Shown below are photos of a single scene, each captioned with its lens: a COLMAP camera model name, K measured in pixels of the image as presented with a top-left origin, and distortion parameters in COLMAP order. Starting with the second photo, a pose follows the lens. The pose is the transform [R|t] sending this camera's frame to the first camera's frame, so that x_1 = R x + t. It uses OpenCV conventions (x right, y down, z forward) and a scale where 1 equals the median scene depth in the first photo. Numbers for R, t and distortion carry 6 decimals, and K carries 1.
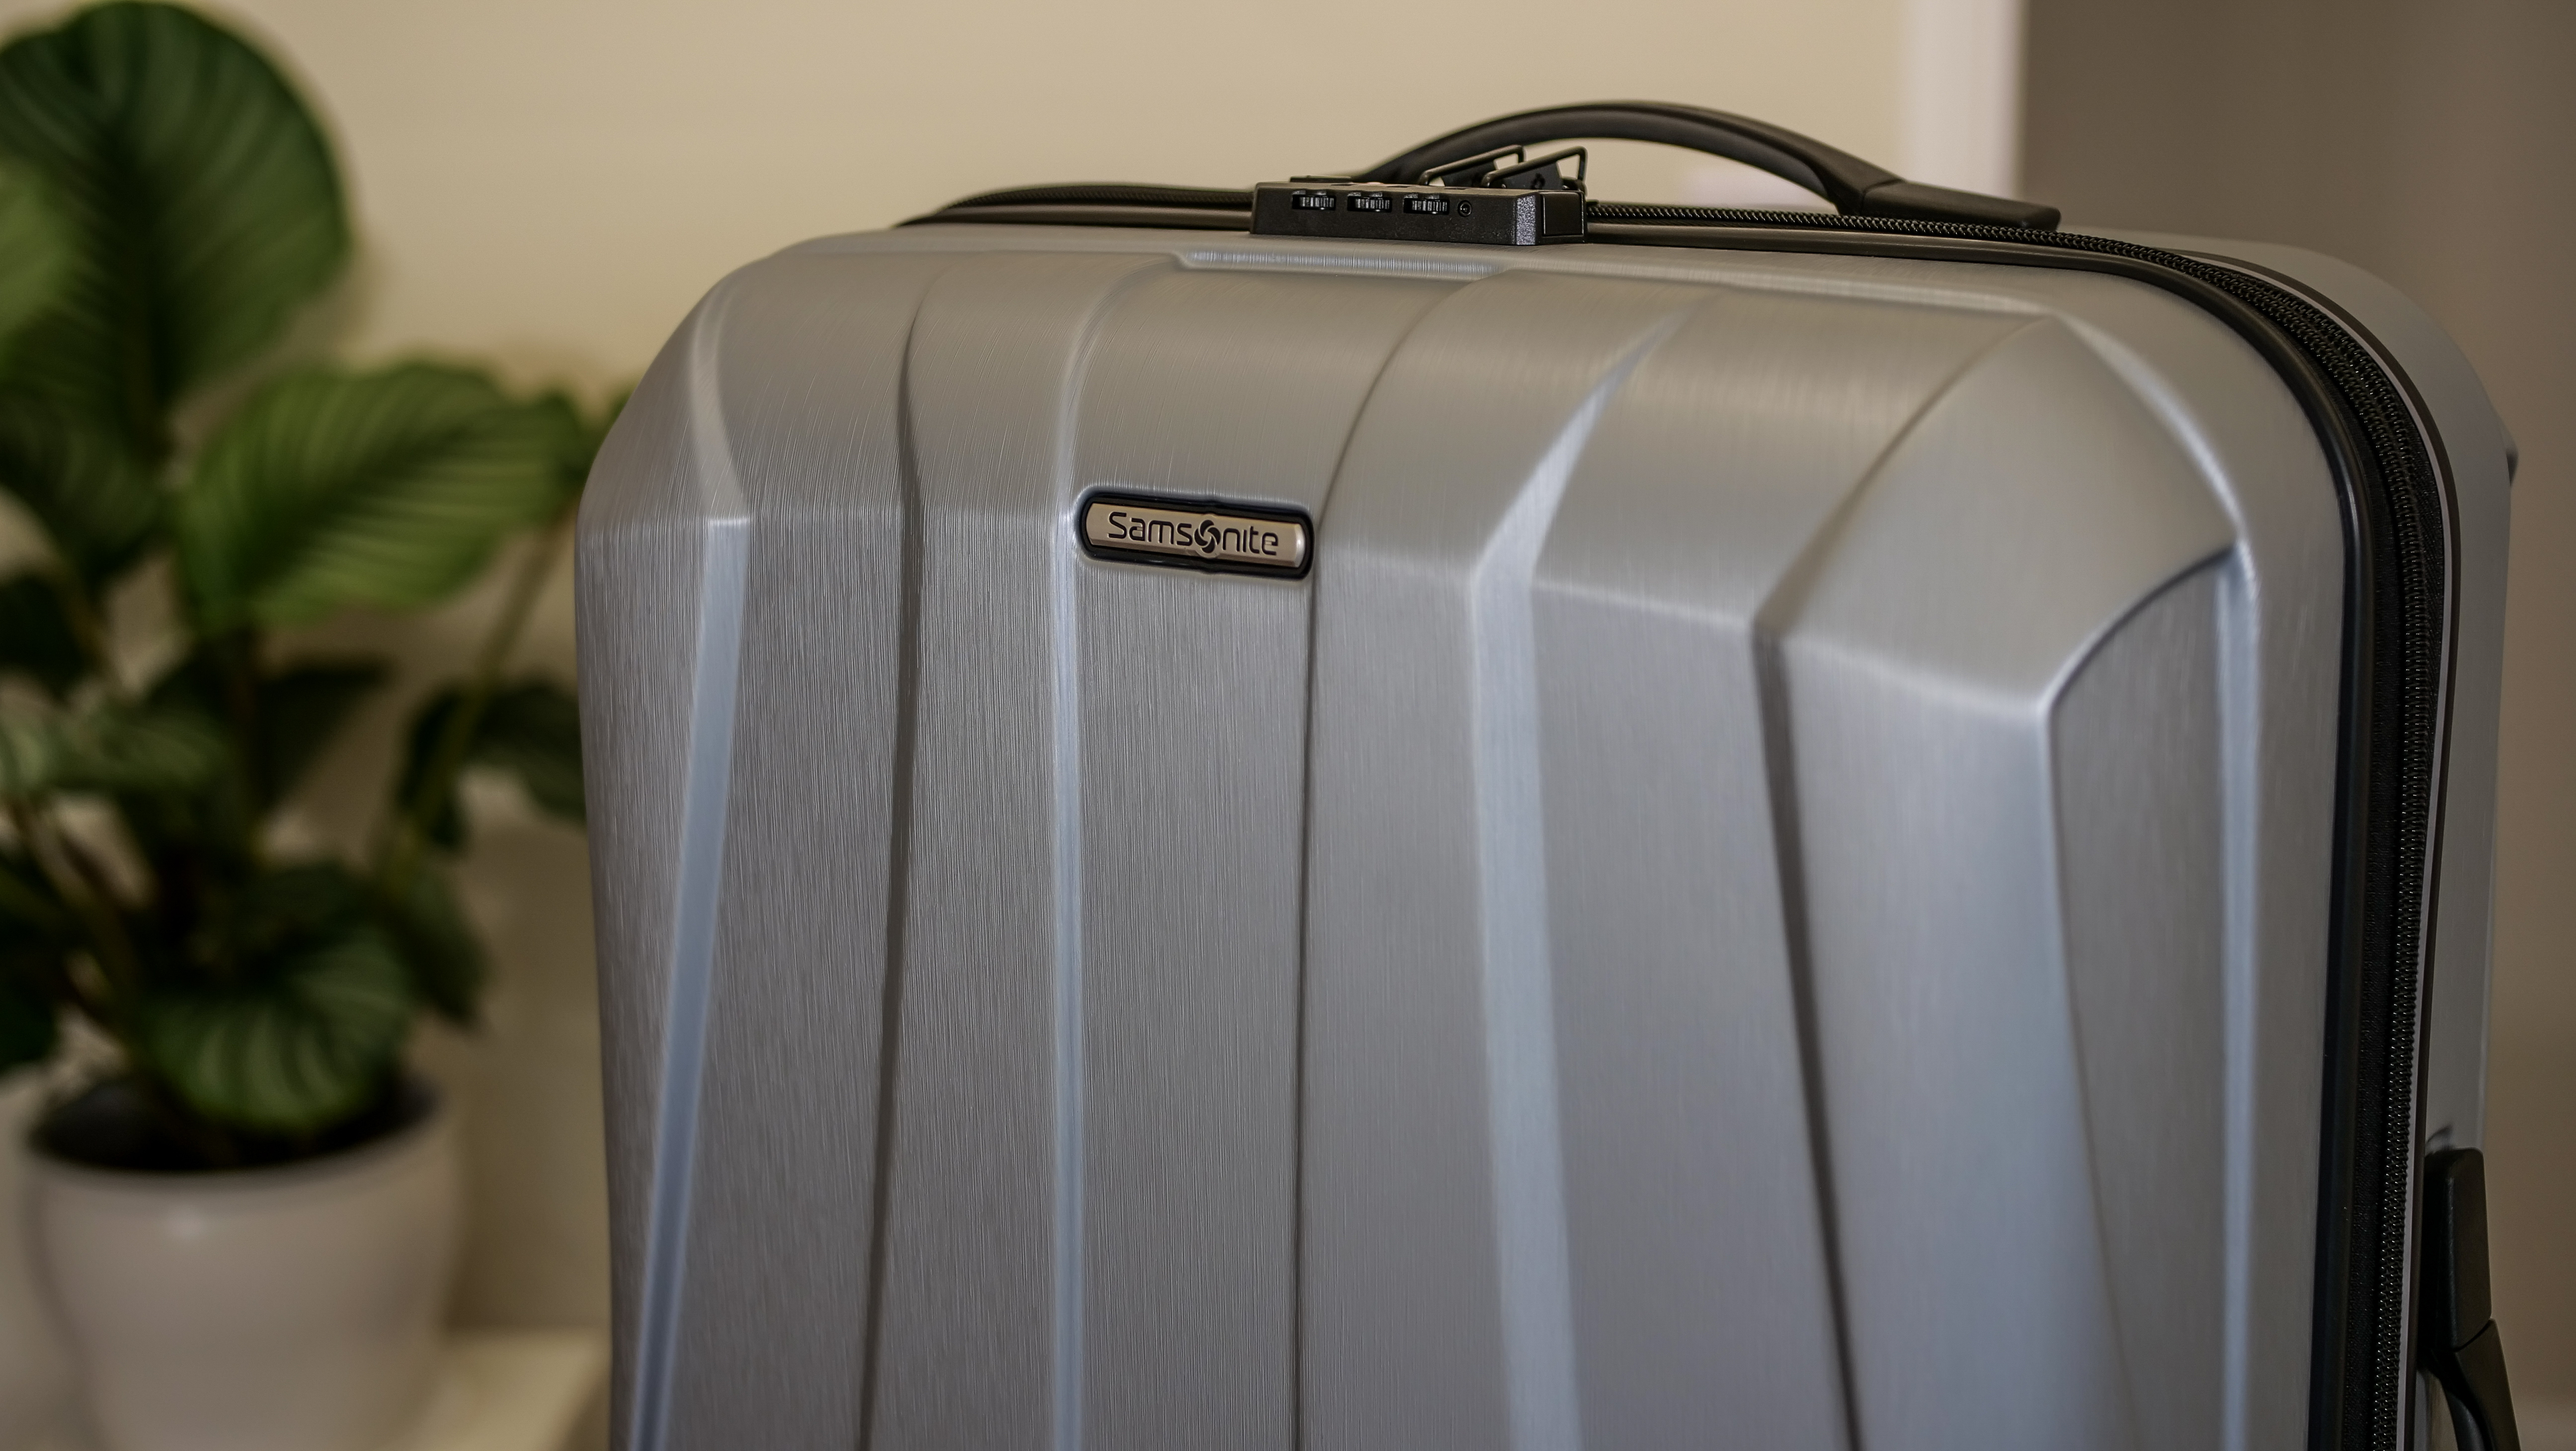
lens RADIAL K [[4184.1, 0, 1288.0], [0, 4184.1, 725.5], [0, 0, 1]] dist [-0.000888, -0.003050]
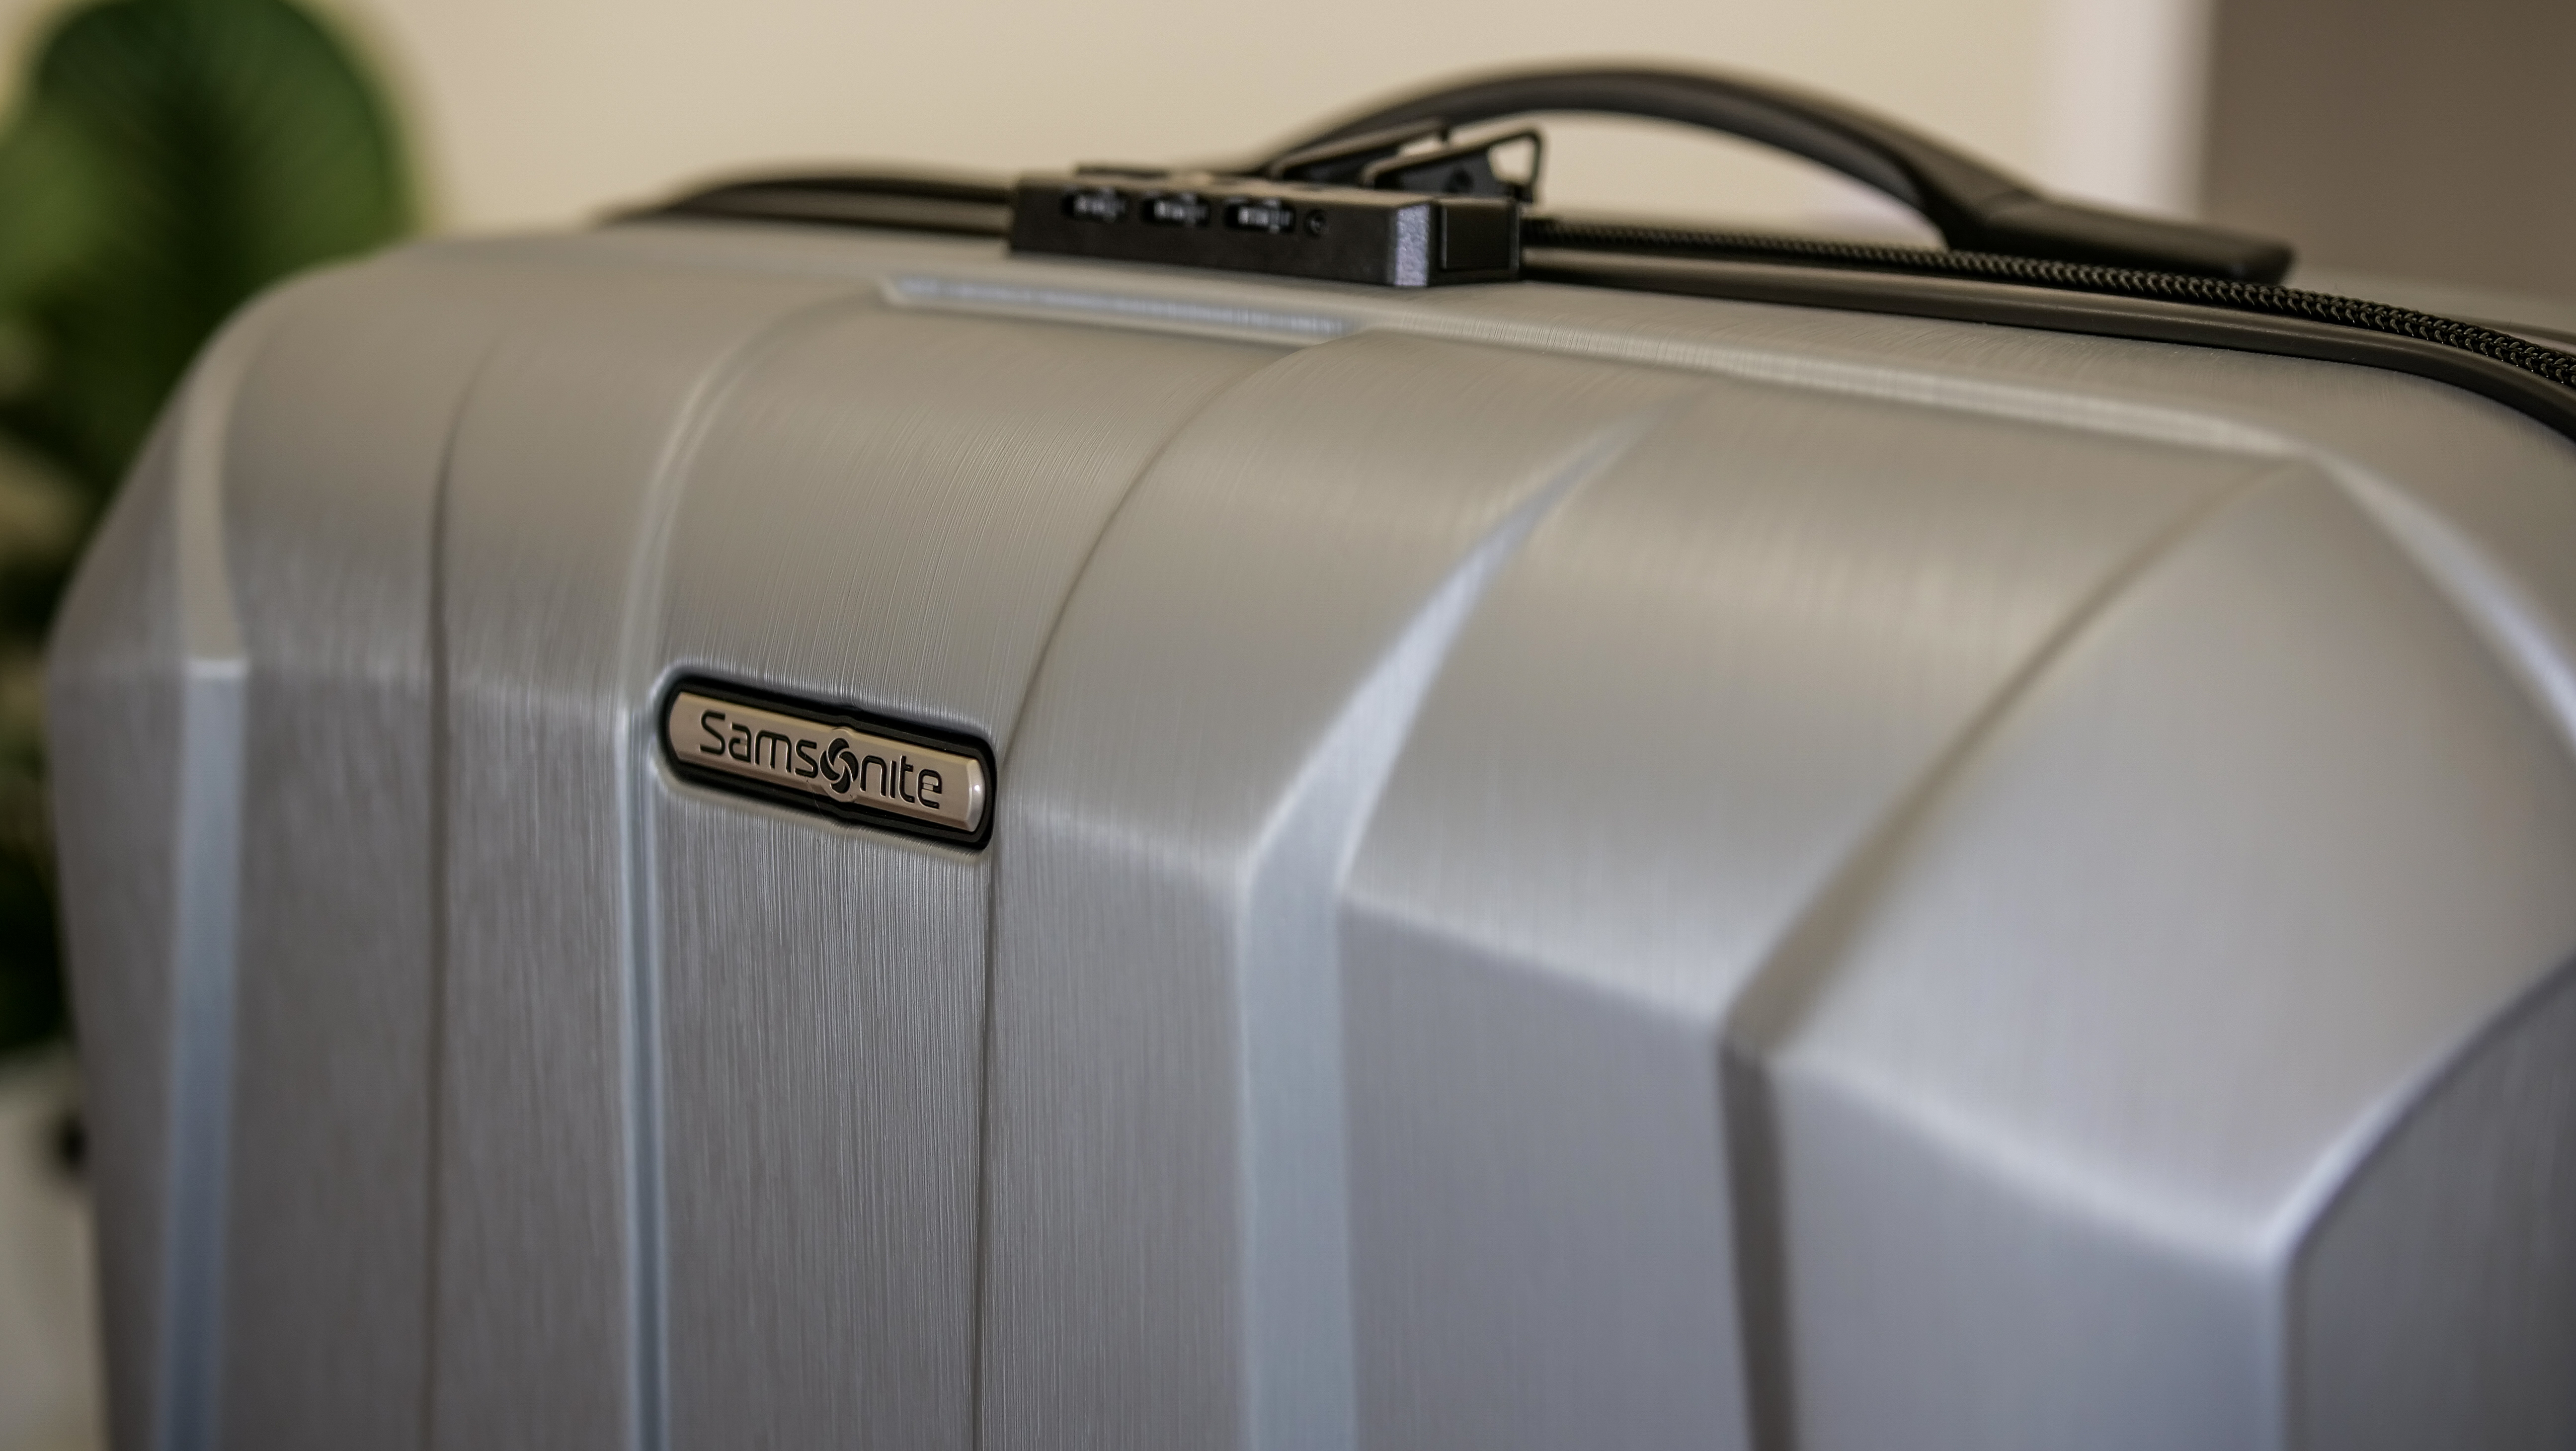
lens RADIAL K [[3331.6, 0, 1408.3], [0, 3331.6, 730.6], [0, 0, 1]] dist [-0.189477, 1.681994]
pose [[0.998786, 0.034241, -0.035417, 0.077595], [-0.033005, 0.998845, 0.034907, -0.068810], [0.036571, -0.033696, 0.998763, 0.528253]]
